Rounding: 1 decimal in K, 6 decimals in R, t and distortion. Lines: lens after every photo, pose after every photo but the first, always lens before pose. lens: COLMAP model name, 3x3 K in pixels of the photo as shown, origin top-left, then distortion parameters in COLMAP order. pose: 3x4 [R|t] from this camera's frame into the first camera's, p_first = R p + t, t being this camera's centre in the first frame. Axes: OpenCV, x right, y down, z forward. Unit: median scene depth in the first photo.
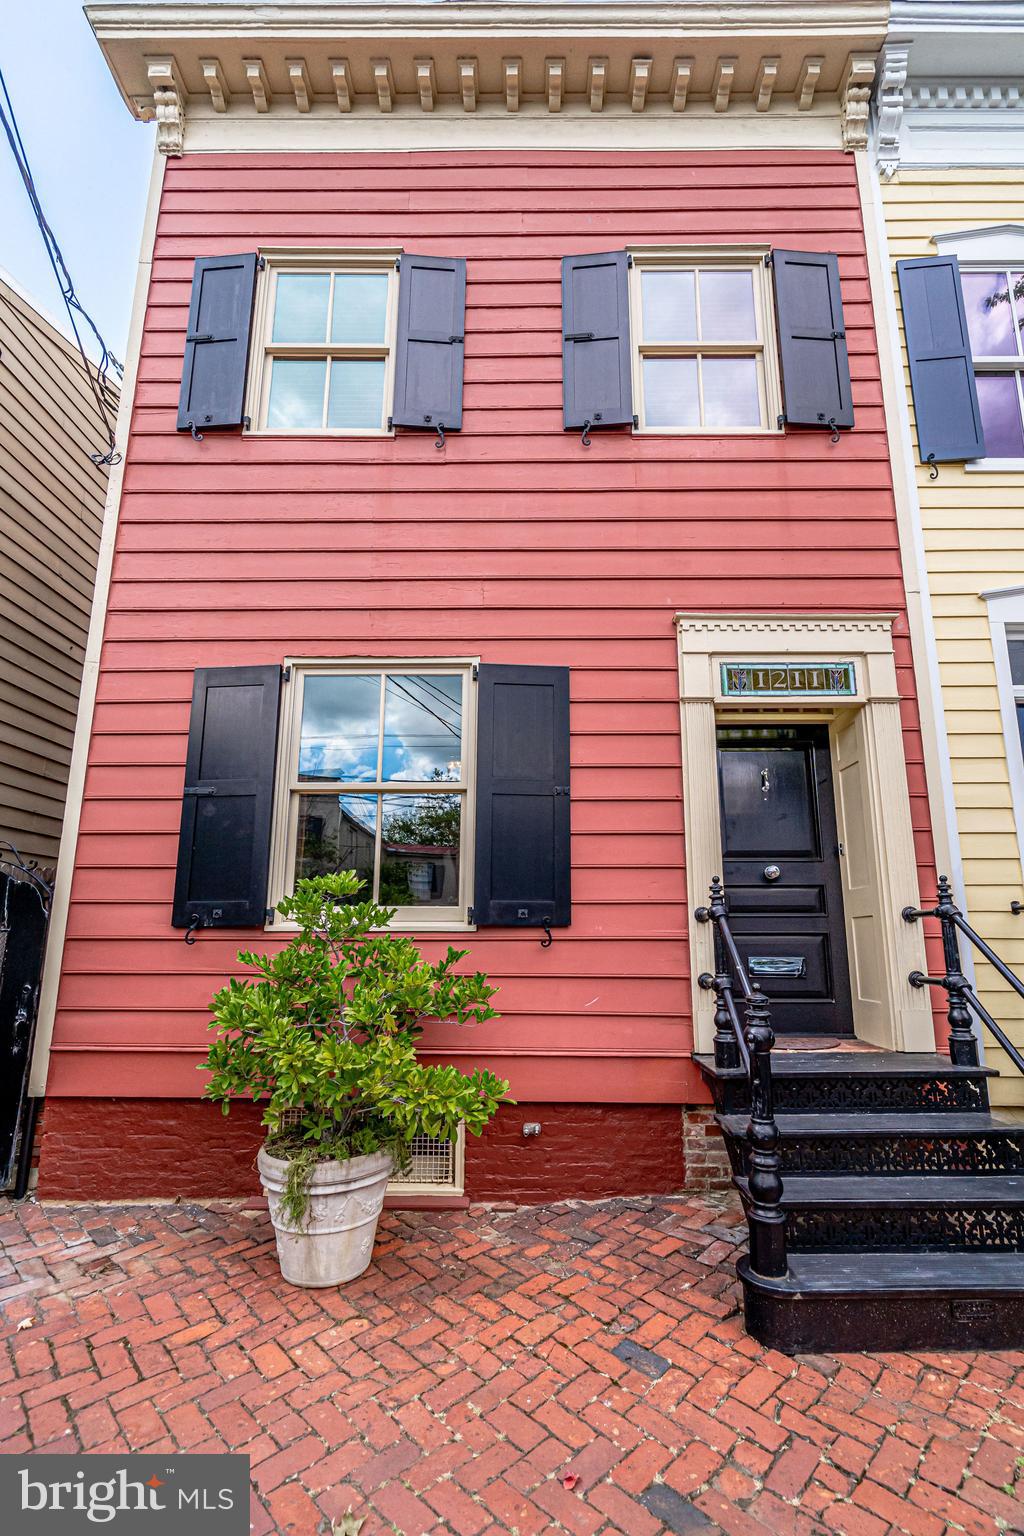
lens RADIAL K [[700.1, 0, 536.9], [0, 700.1, 803.8], [0, 0, 1]] dist [-0.008651, 0.003102]
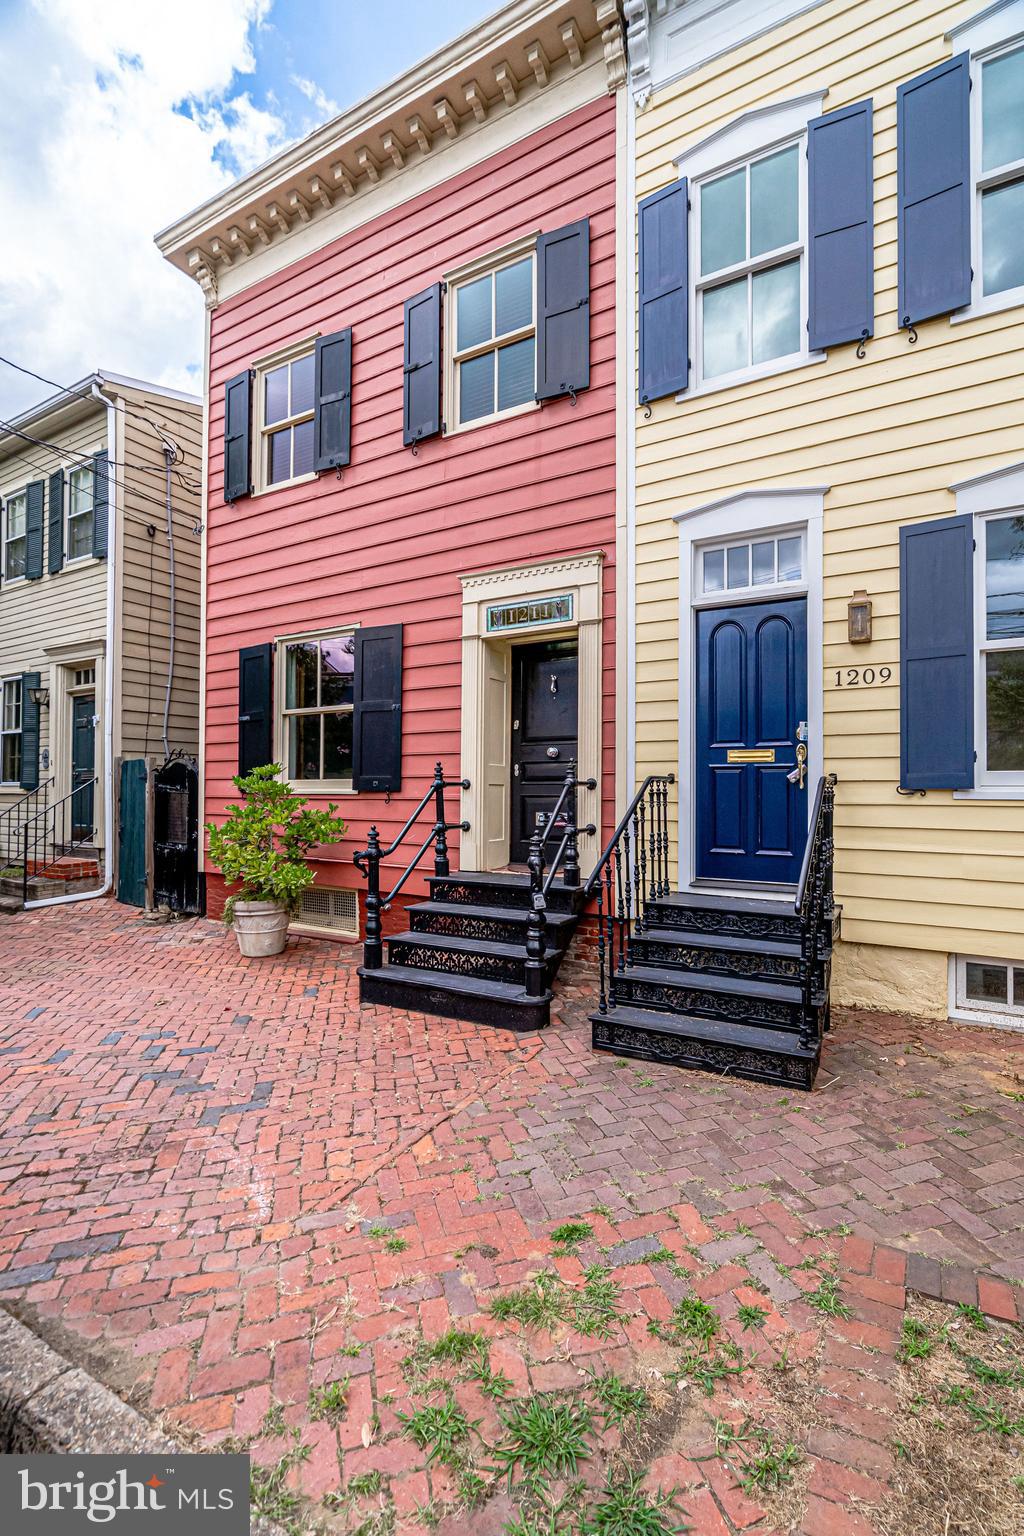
lens RADIAL K [[700.1, 0, 517.7], [0, 700.1, 781.1], [0, 0, 1]] dist [-0.008651, 0.003102]
pose [[0.864951, -0.004737, -0.501834, 1.017068], [0.093801, 0.983860, 0.152386, -0.066427], [0.493012, -0.178879, 0.851435, -0.231164]]
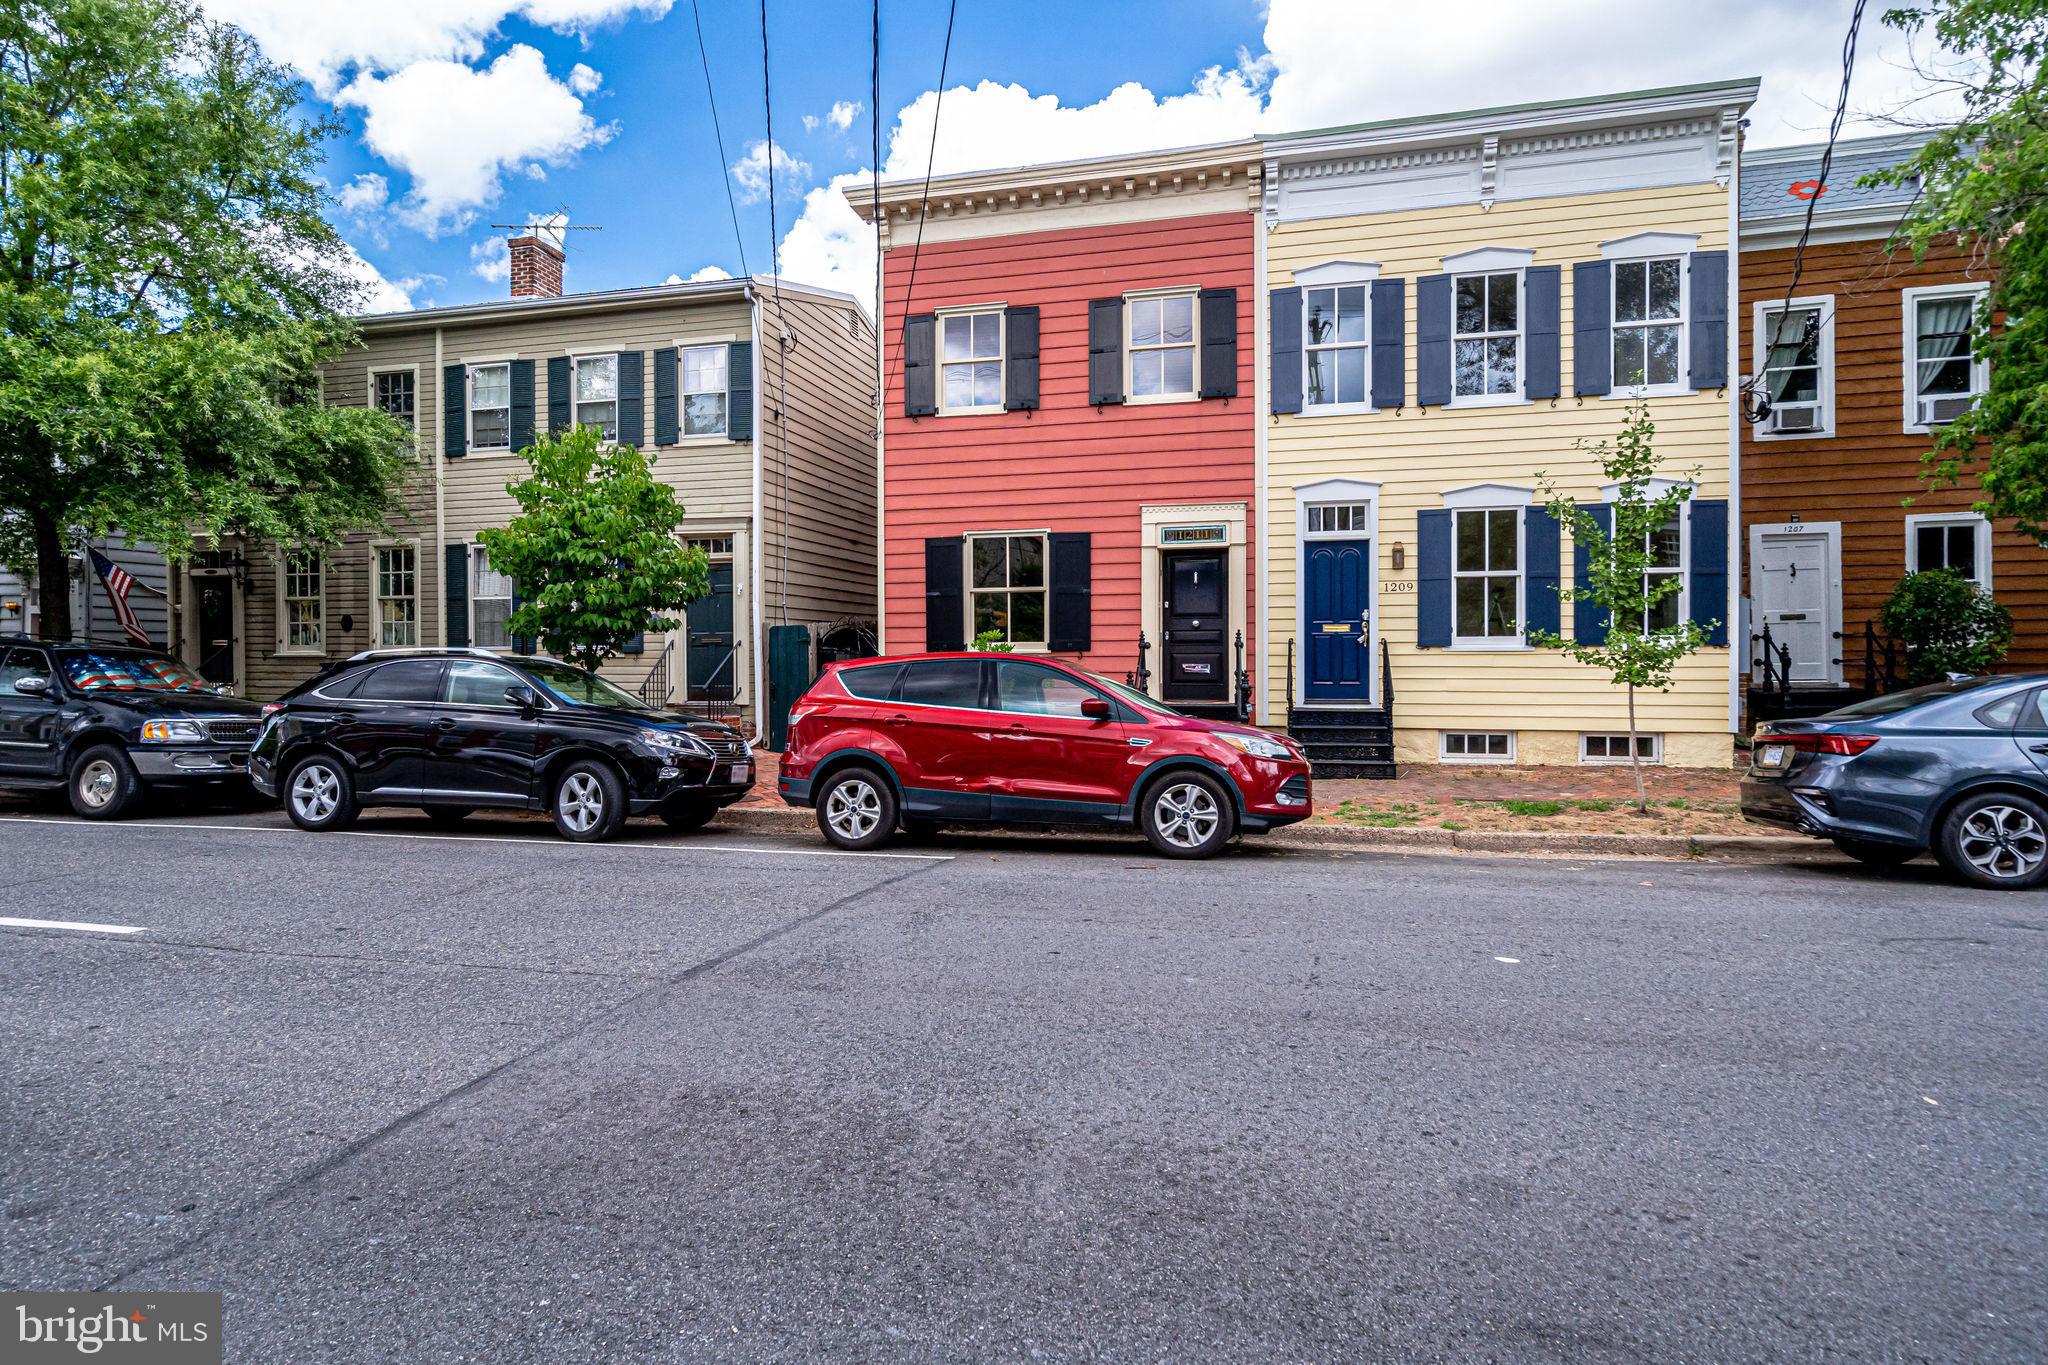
lens RADIAL K [[1121.7, 0, 1021.1], [0, 1121.7, 673.5], [0, 0, 1]] dist [-0.014360, -0.000685]
pose [[0.969418, -0.001371, -0.245412, 0.678089], [0.049019, 0.980916, 0.188151, -0.423625], [0.240471, -0.194427, 0.950985, -2.392433]]
